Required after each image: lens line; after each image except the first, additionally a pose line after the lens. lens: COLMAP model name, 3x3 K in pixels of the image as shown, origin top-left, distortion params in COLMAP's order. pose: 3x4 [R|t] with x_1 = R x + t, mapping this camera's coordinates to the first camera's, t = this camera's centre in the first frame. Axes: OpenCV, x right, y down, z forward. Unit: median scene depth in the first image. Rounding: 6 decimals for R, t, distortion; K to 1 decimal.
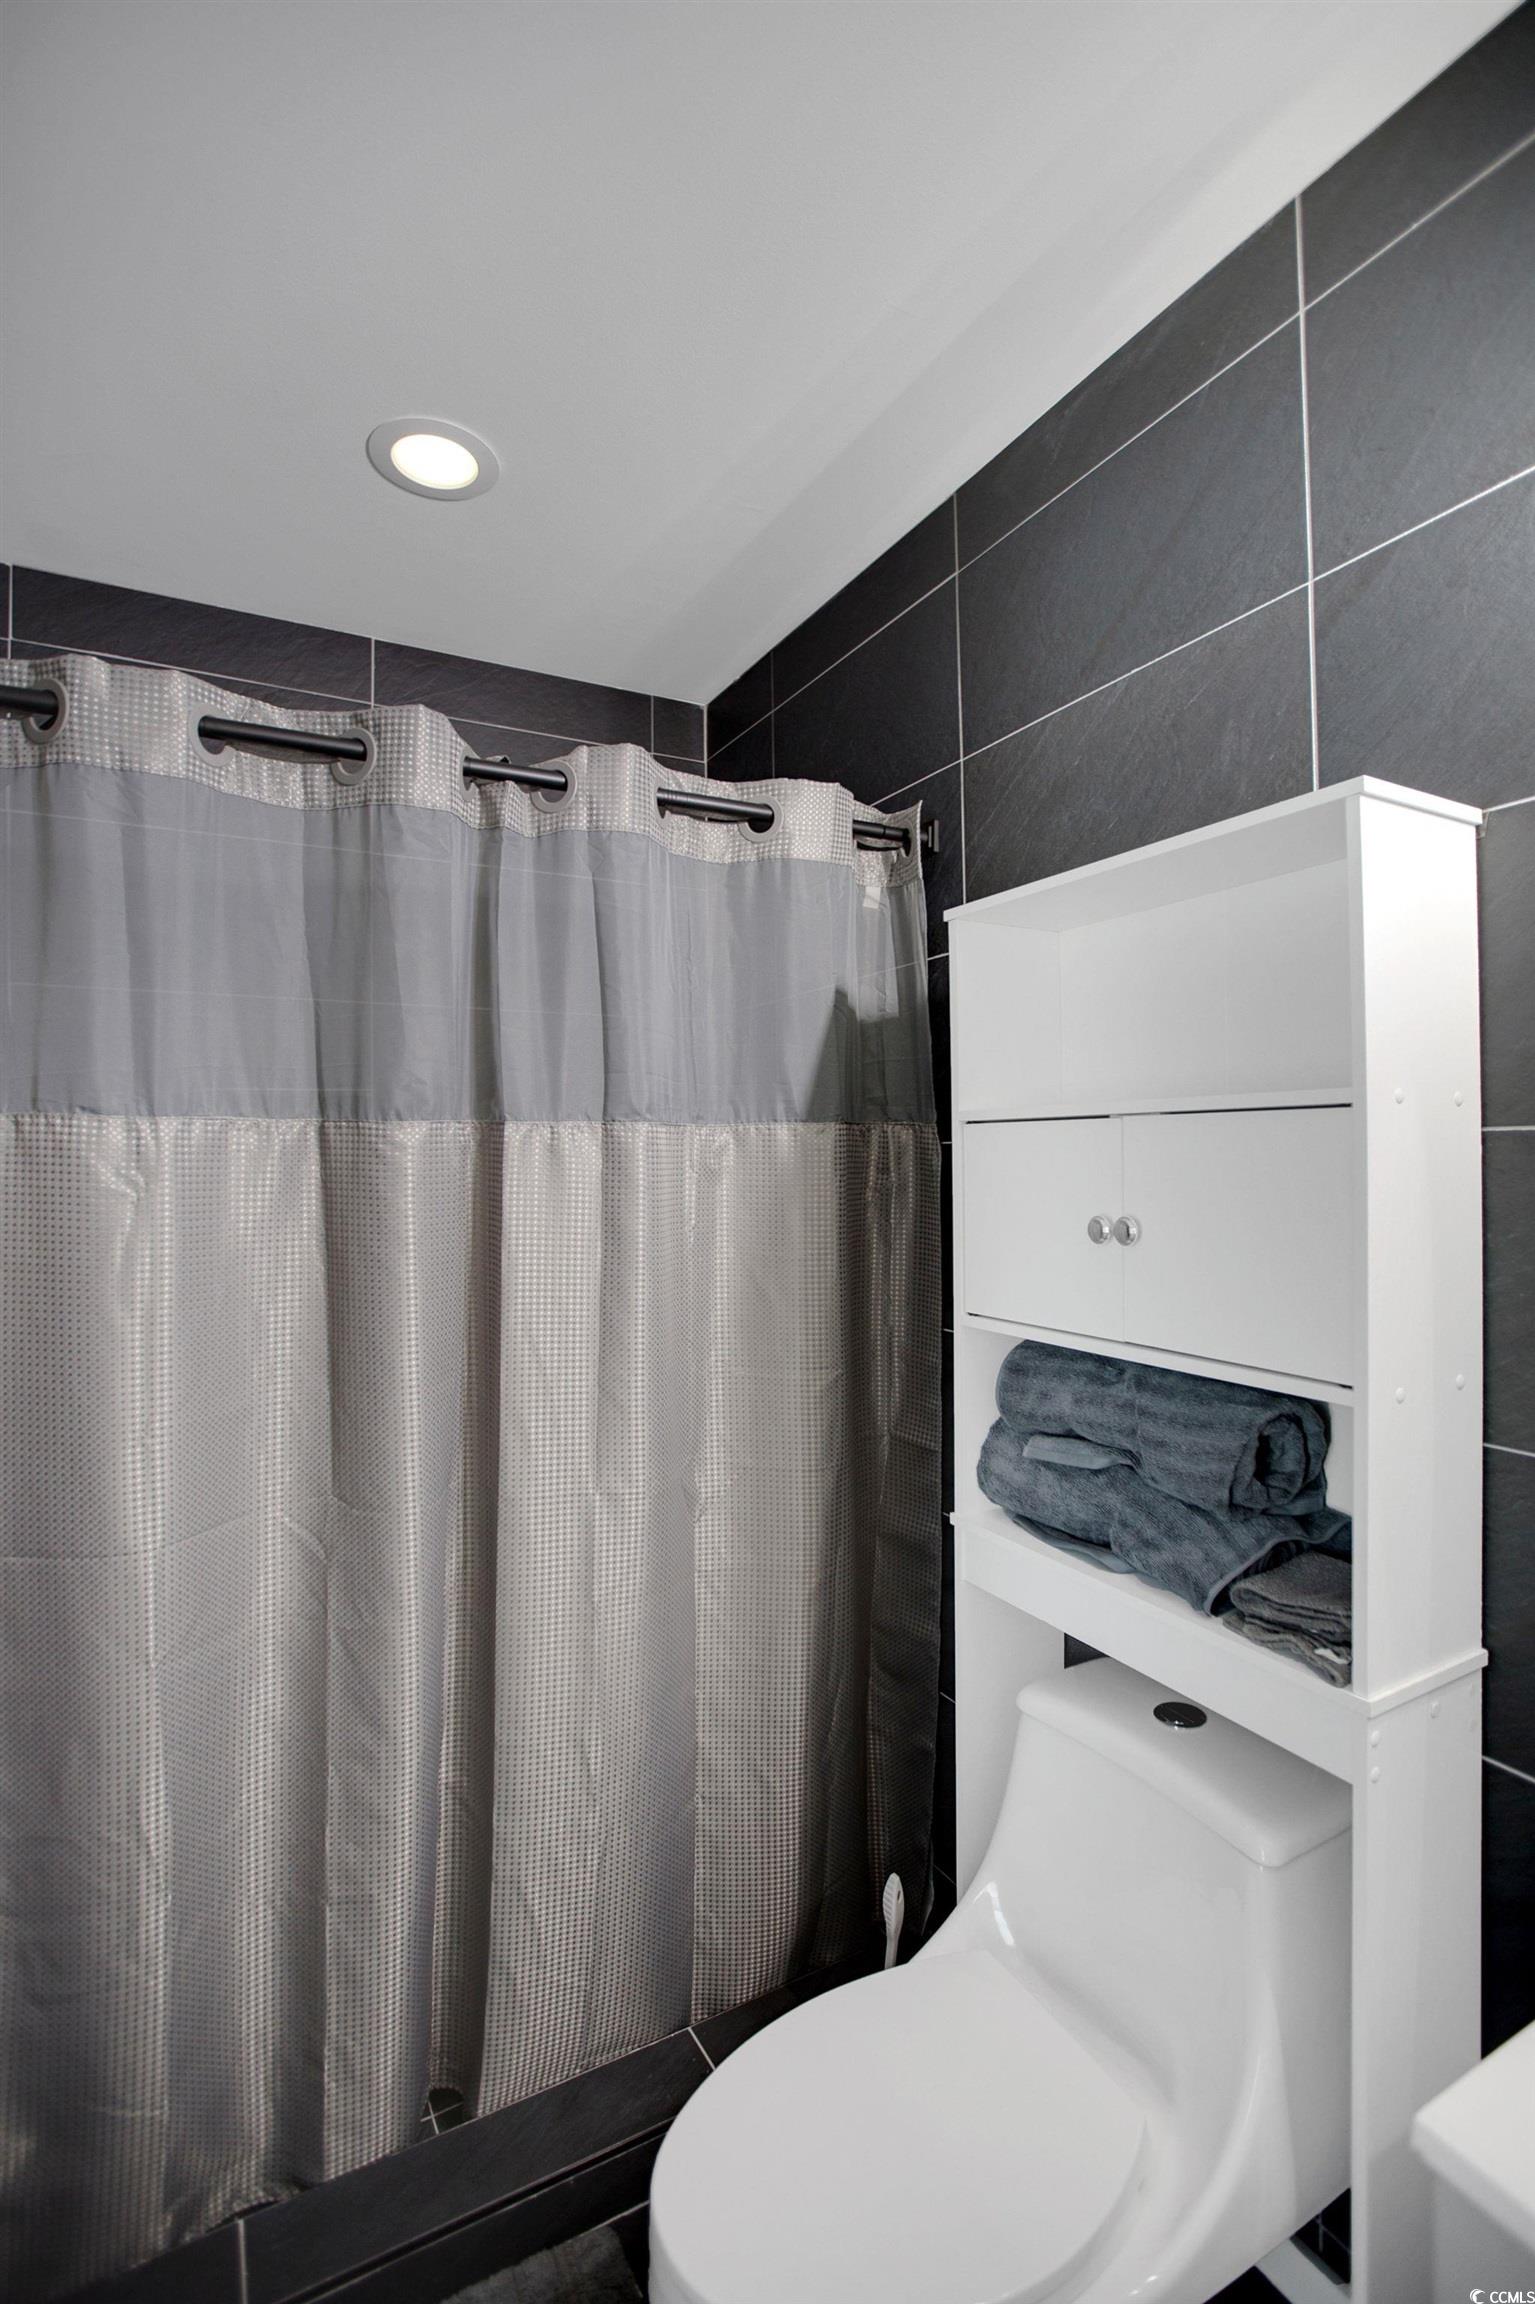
lens RADIAL K [[1077.9, 0, 767.5], [0, 1077.9, 1152.0], [0, 0, 1]] dist [-0.029592, 0.008053]
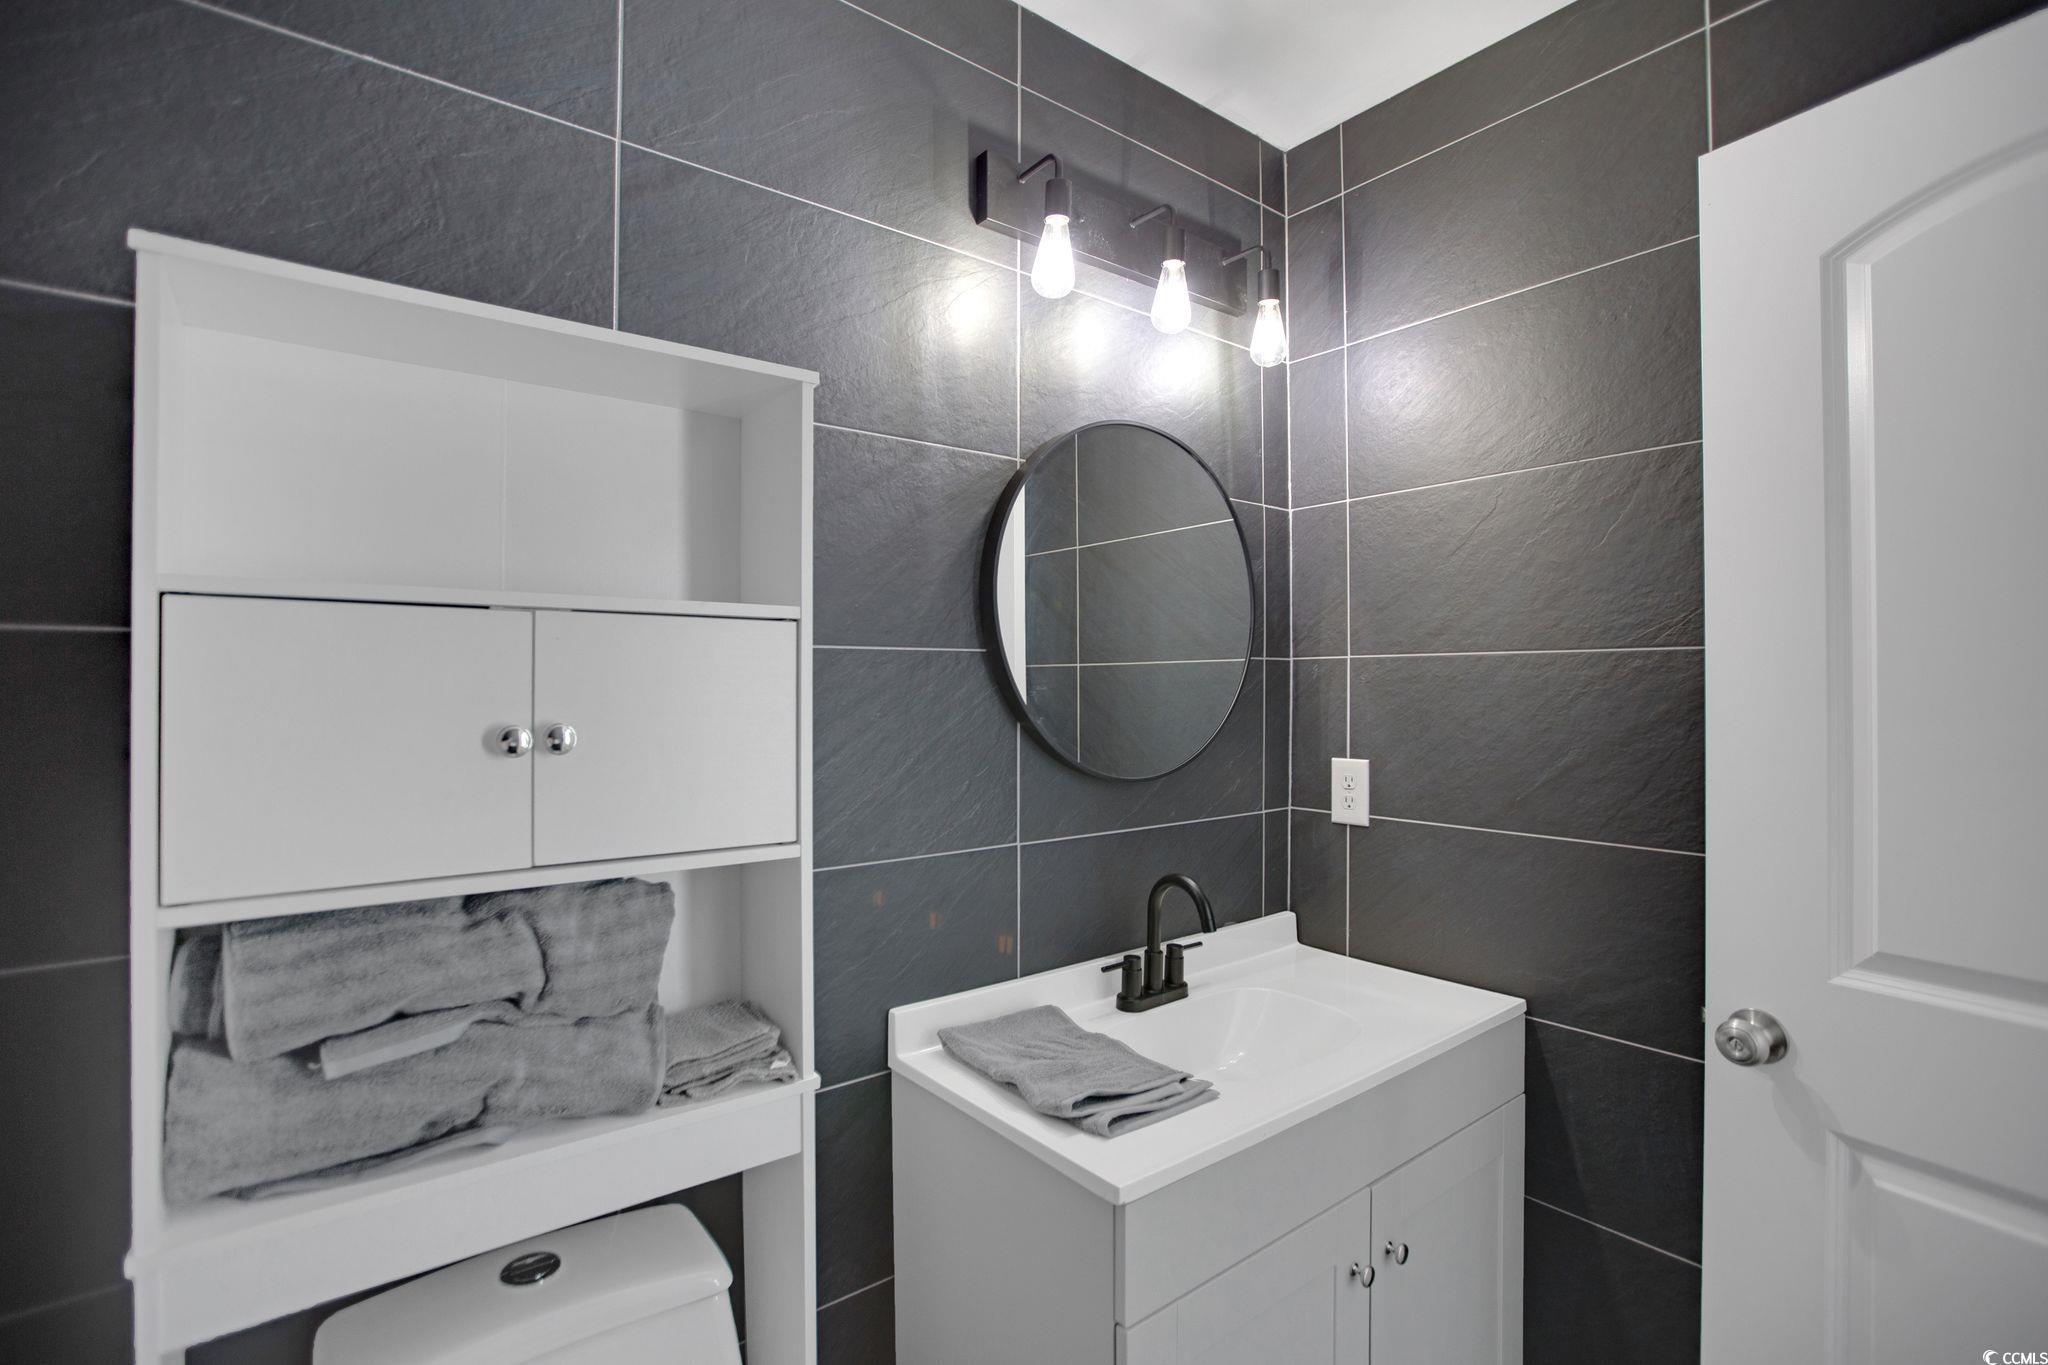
lens RADIAL K [[958.1, 0, 1012.5], [0, 958.1, 679.9], [0, 0, 1]] dist [-0.029592, 0.008053]
pose [[-0.156366, 0.015343, 0.987580, -0.468222], [0.003457, 0.999882, -0.014987, 0.035197], [-0.987693, 0.001070, -0.156401, 0.688637]]
